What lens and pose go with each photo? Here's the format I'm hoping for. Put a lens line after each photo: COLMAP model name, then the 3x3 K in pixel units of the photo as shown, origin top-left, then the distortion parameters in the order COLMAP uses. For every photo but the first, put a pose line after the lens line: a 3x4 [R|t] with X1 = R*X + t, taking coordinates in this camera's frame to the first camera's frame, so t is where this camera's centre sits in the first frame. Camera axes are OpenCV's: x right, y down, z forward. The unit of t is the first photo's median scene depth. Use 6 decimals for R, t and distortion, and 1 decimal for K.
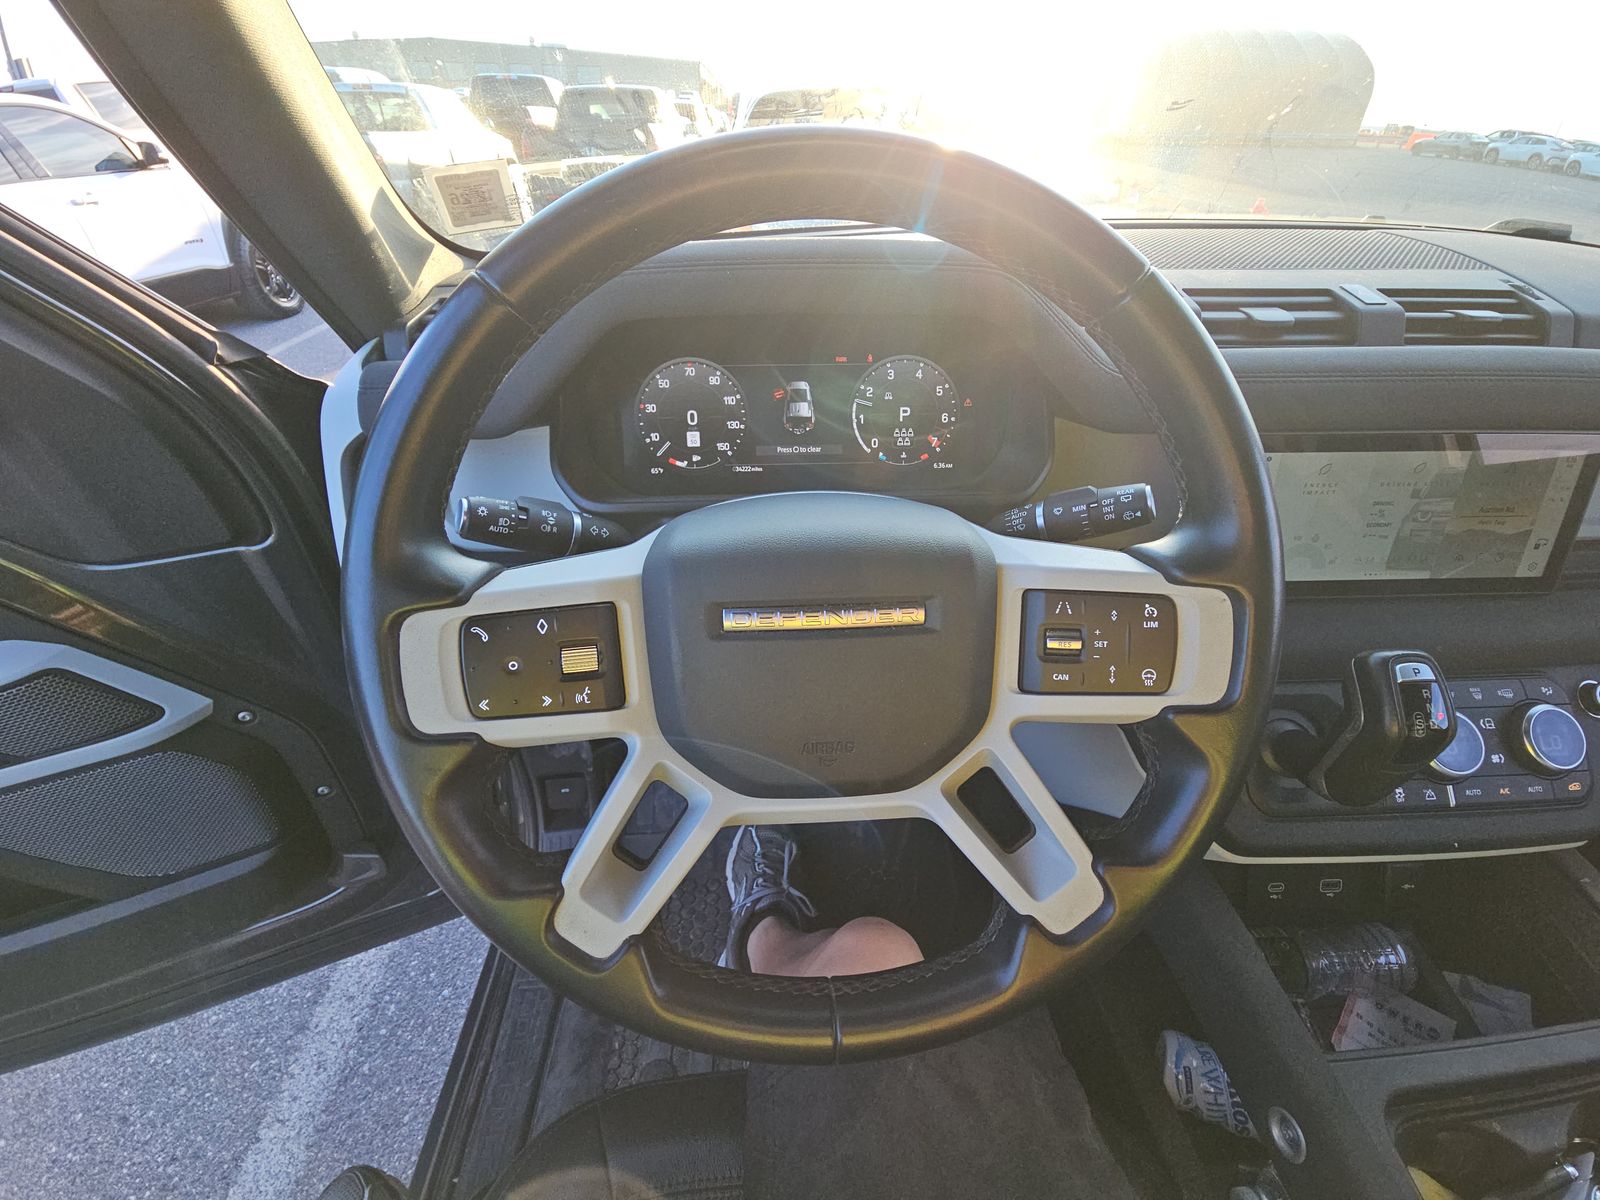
lens RADIAL K [[665.7, 0, 800.0], [0, 665.7, 600.0], [0, 0, 1]] dist [0.028707, -0.019172]
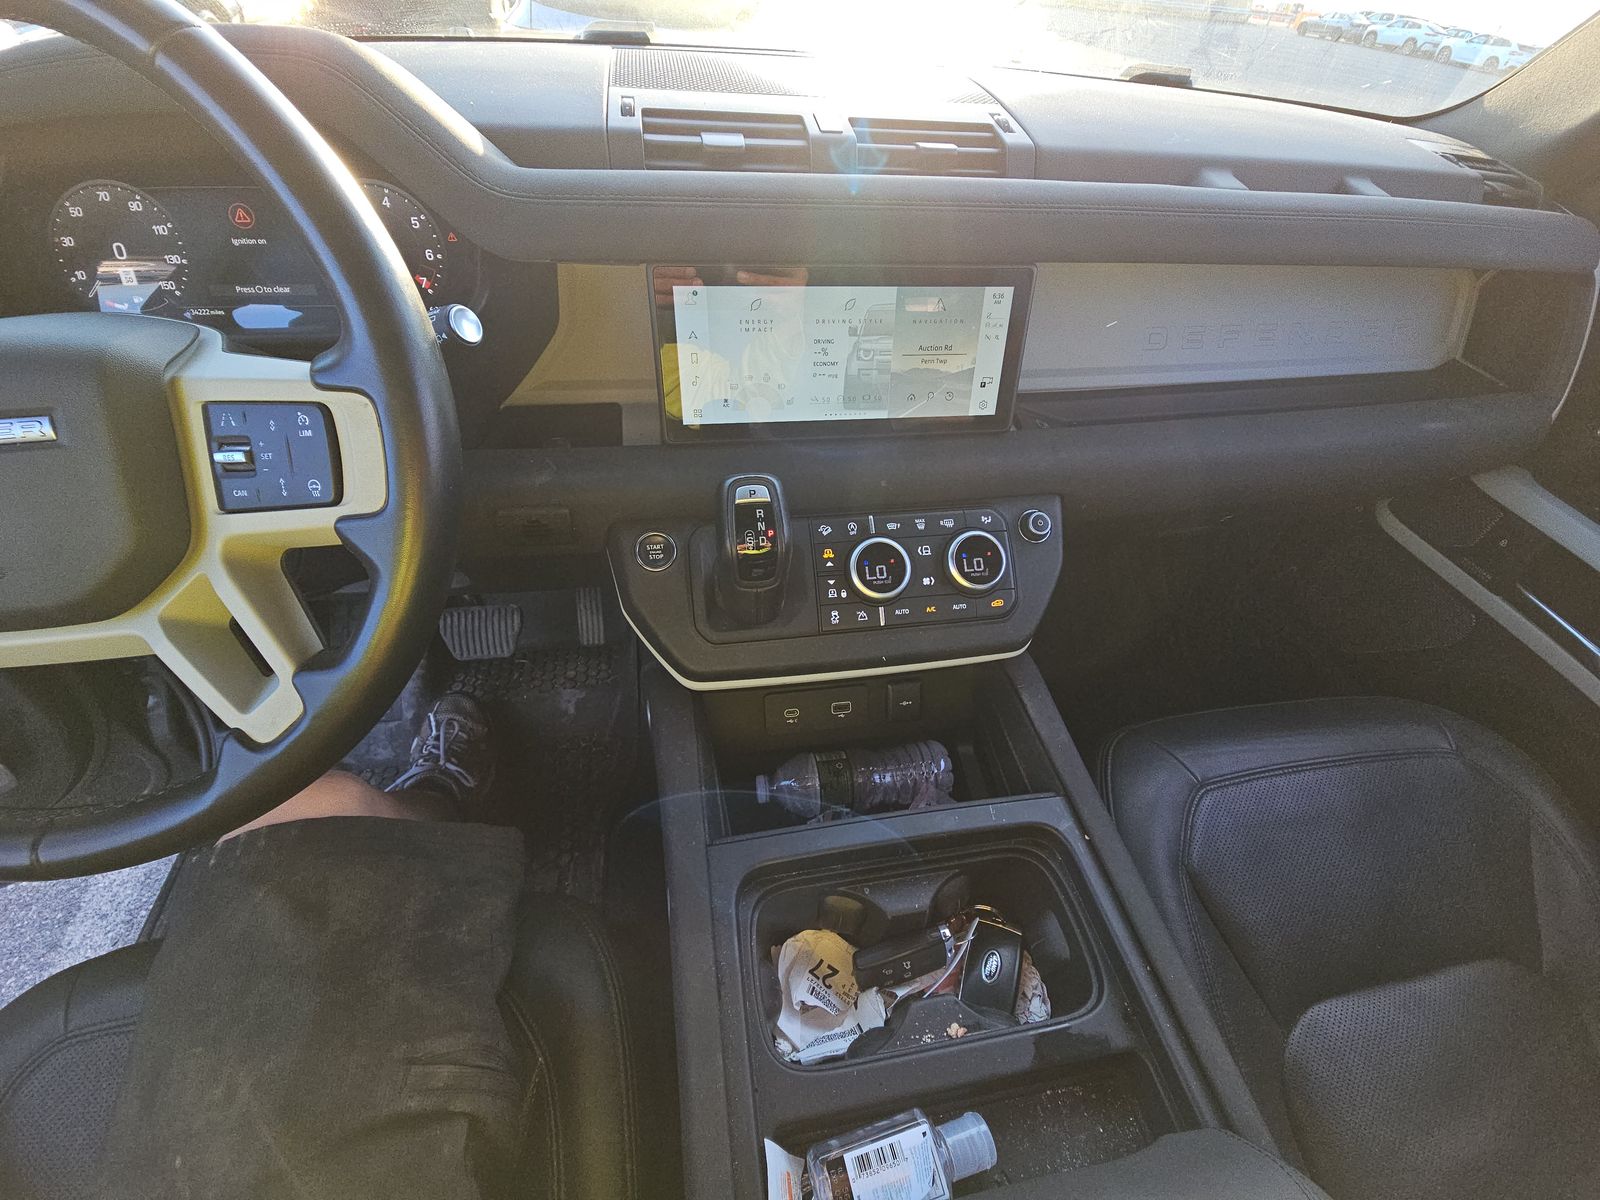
lens RADIAL K [[665.7, 0, 800.0], [0, 665.7, 600.0], [0, 0, 1]] dist [0.028707, -0.019172]
pose [[0.990892, -0.052771, 0.123885, 0.669363], [0.034783, 0.989095, 0.143111, 0.098707], [-0.130086, -0.137499, 0.981922, -0.057765]]
